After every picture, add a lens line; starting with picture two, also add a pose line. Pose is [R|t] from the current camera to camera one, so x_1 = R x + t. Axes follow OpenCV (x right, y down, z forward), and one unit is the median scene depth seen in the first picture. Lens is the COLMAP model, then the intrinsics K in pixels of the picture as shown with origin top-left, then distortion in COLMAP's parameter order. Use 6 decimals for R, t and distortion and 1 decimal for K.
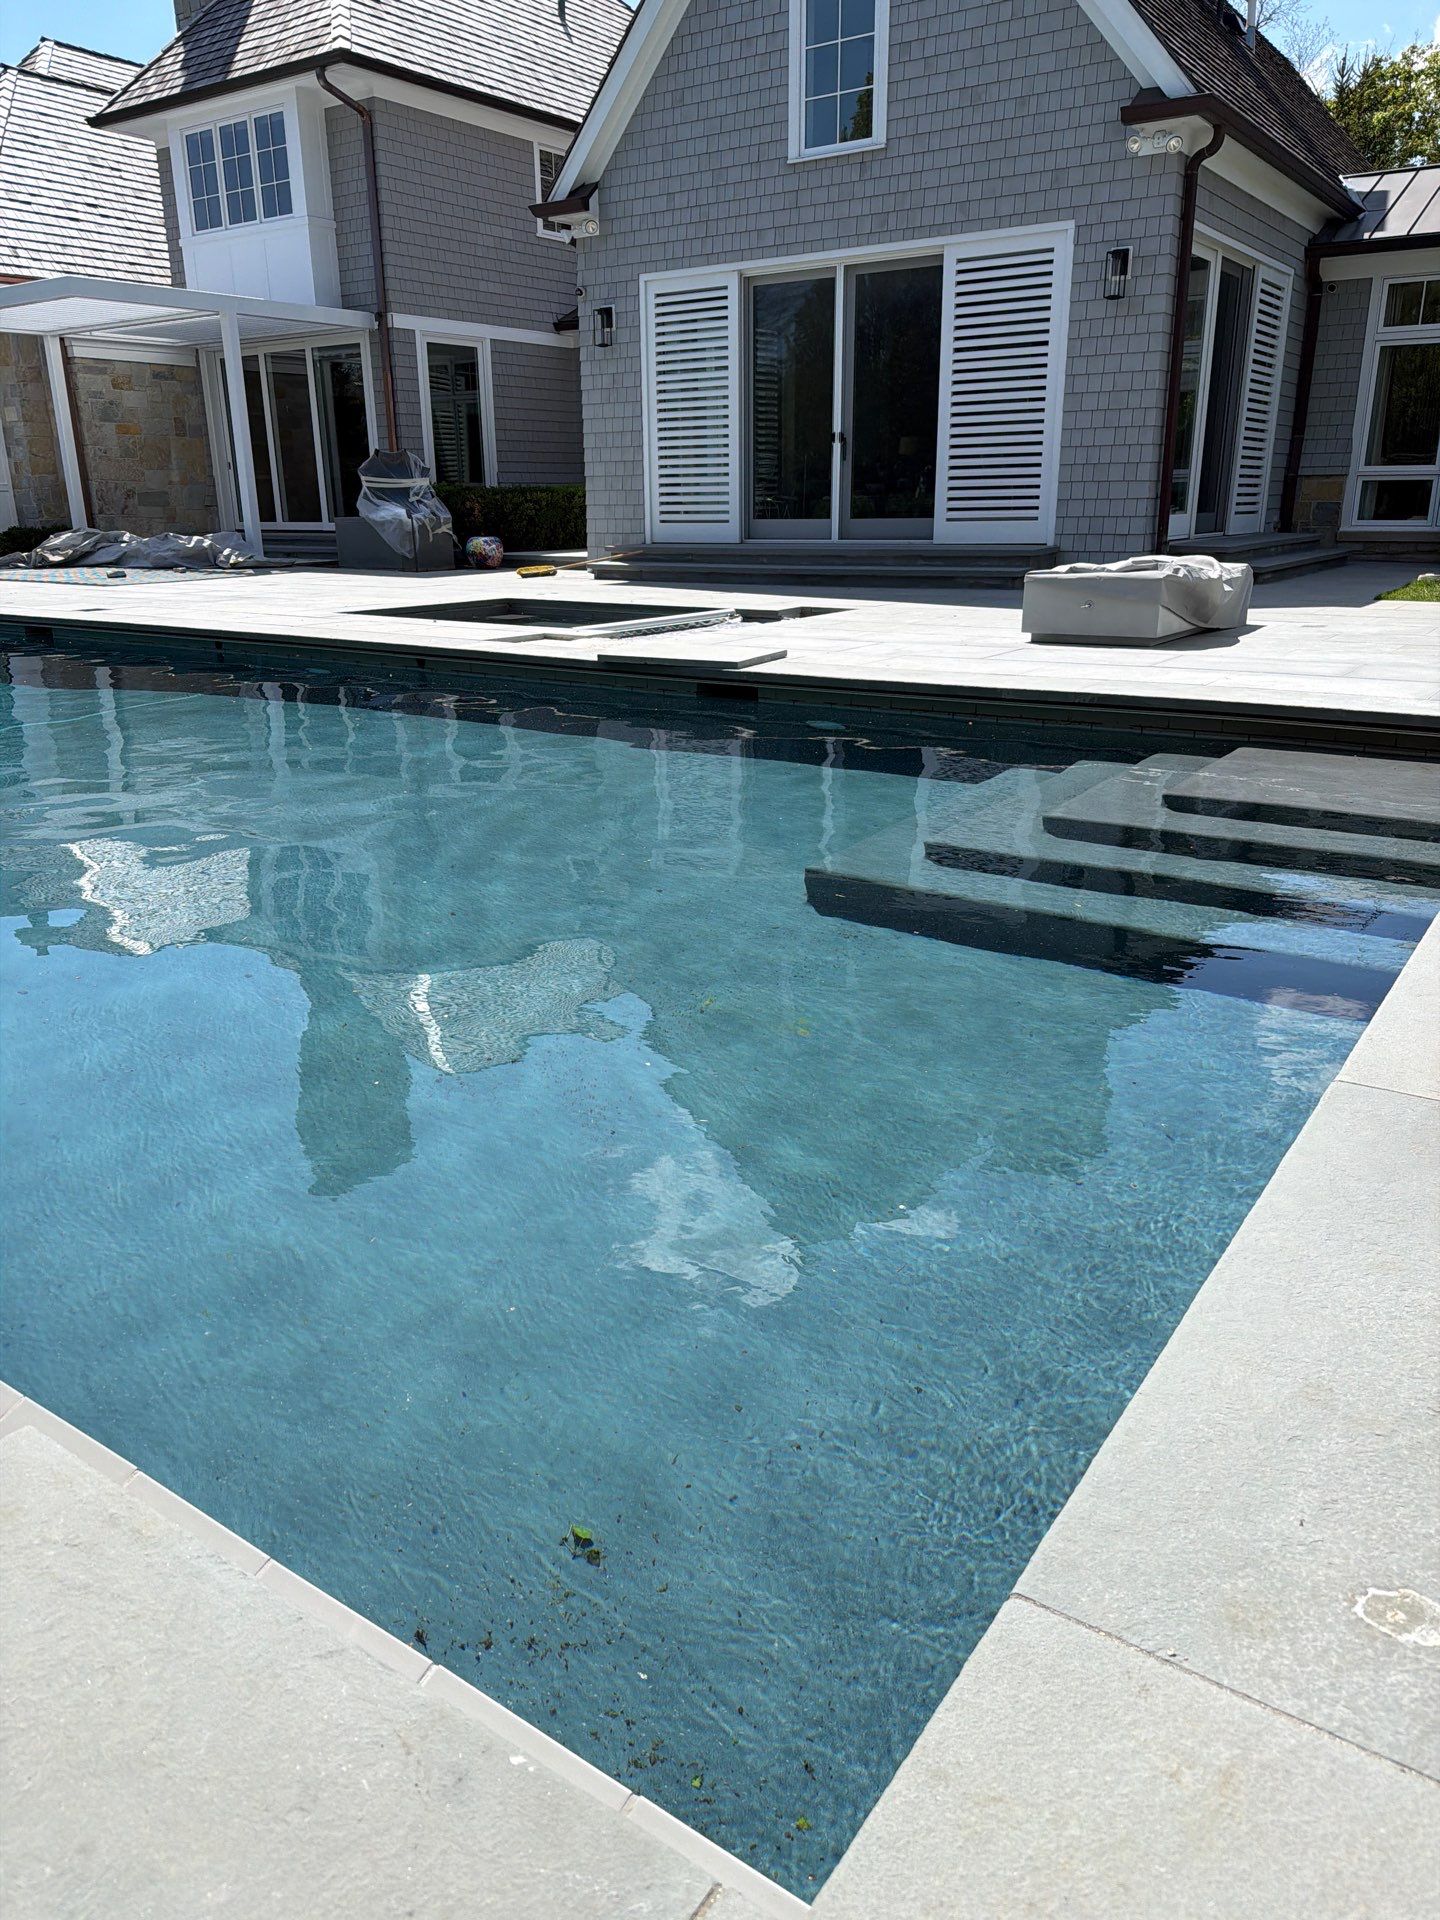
lens RADIAL K [[1377.6, 0, 720.0], [0, 1377.6, 960.0], [0, 0, 1]] dist [0.014260, -0.010447]
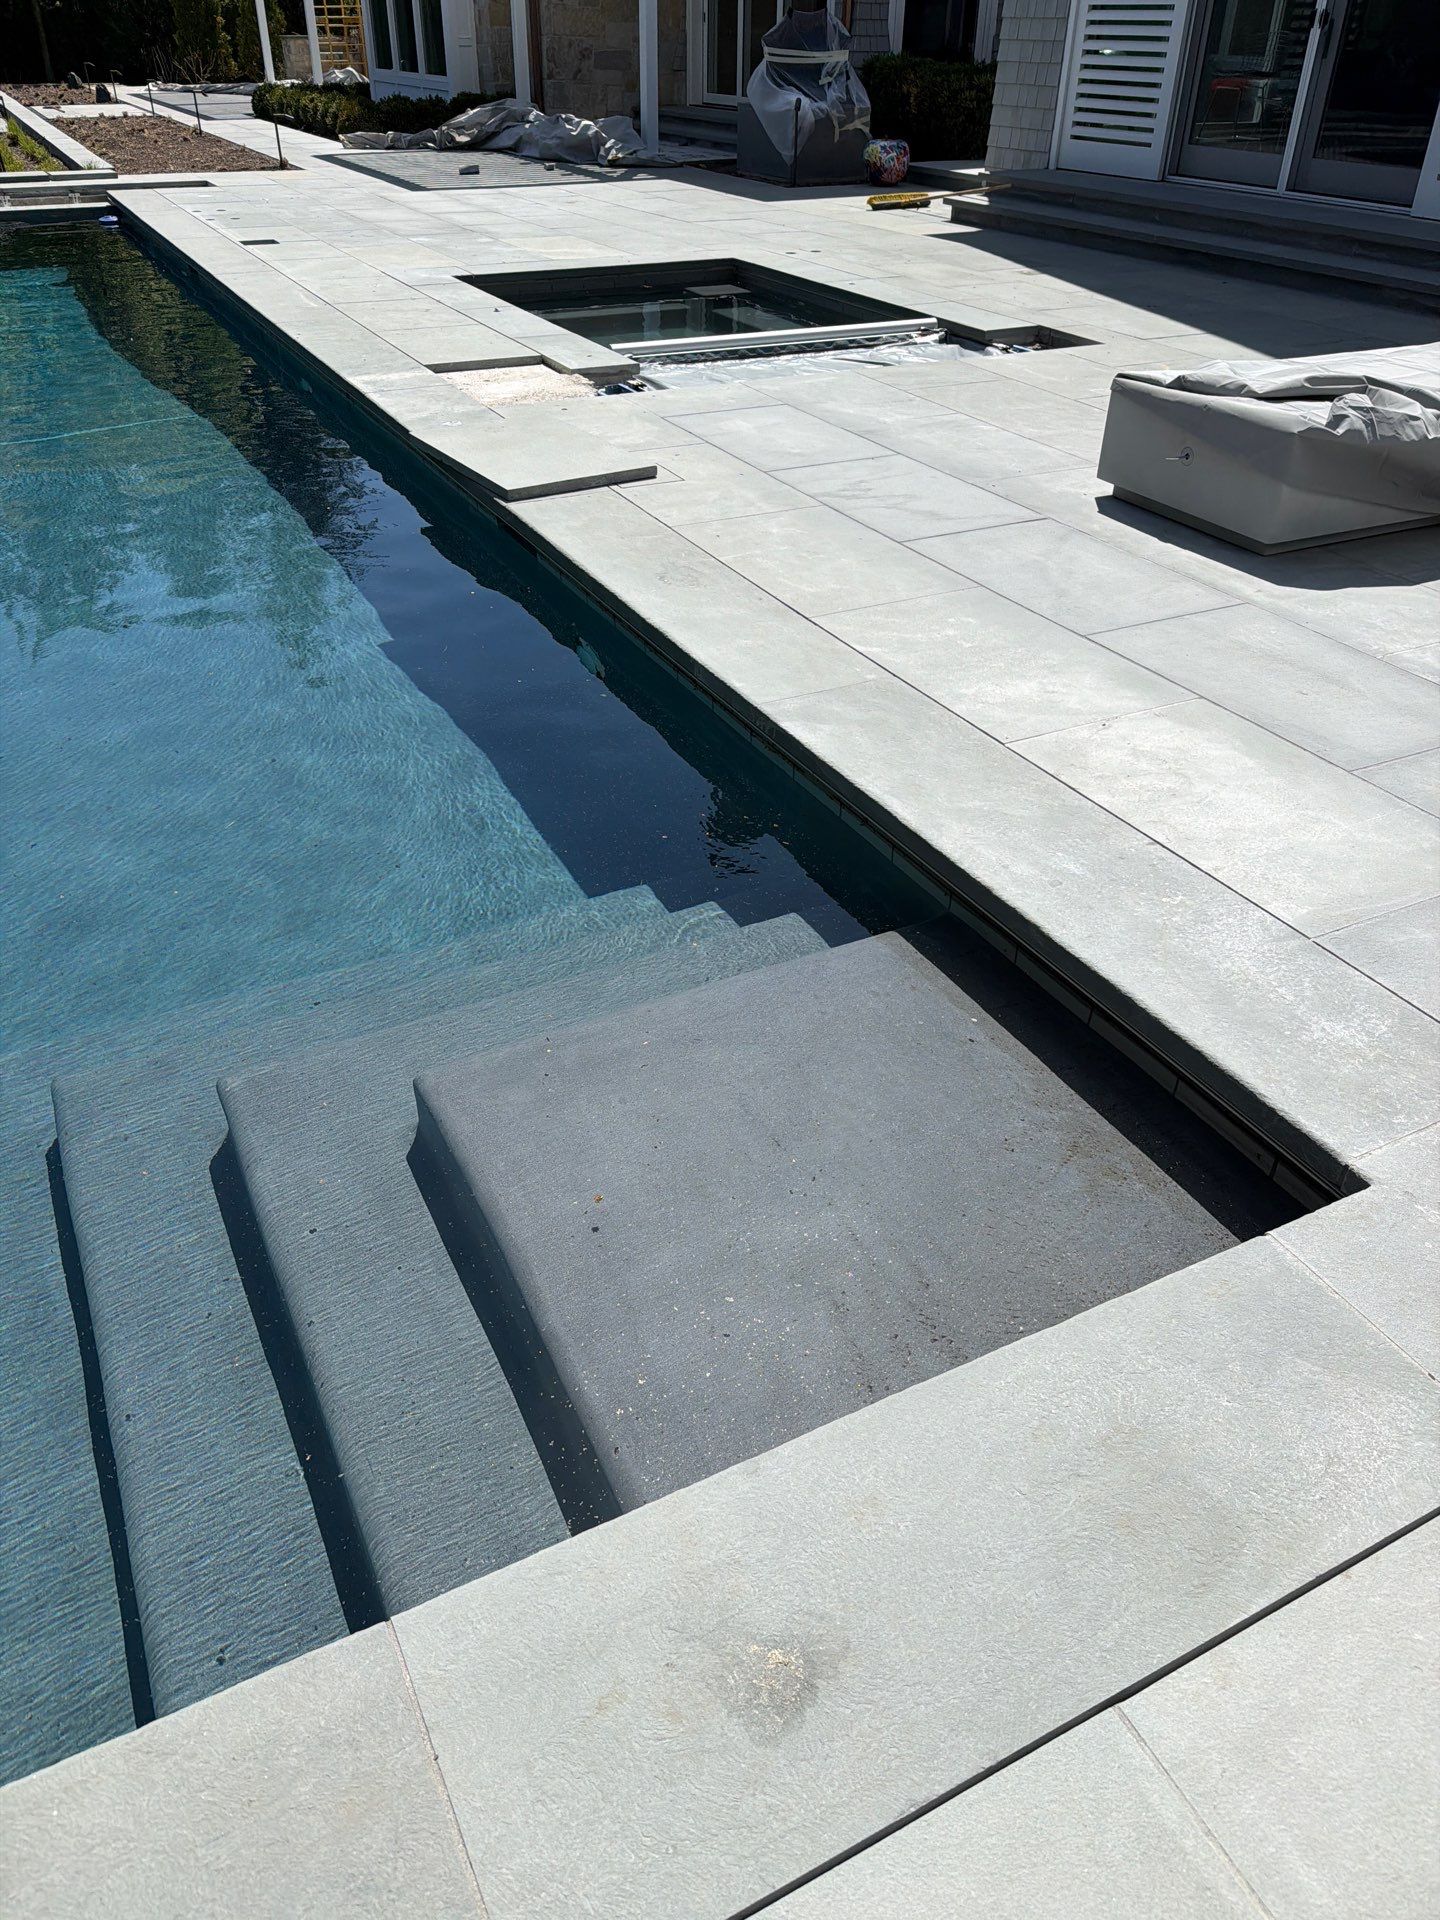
lens RADIAL K [[1377.6, 0, 720.0], [0, 1377.6, 960.0], [0, 0, 1]] dist [0.014260, -0.010447]
pose [[0.874292, 0.288763, -0.390166, 0.167828], [-0.171583, 0.935762, 0.308073, -0.091573], [0.454062, -0.202400, 0.867676, 0.175525]]
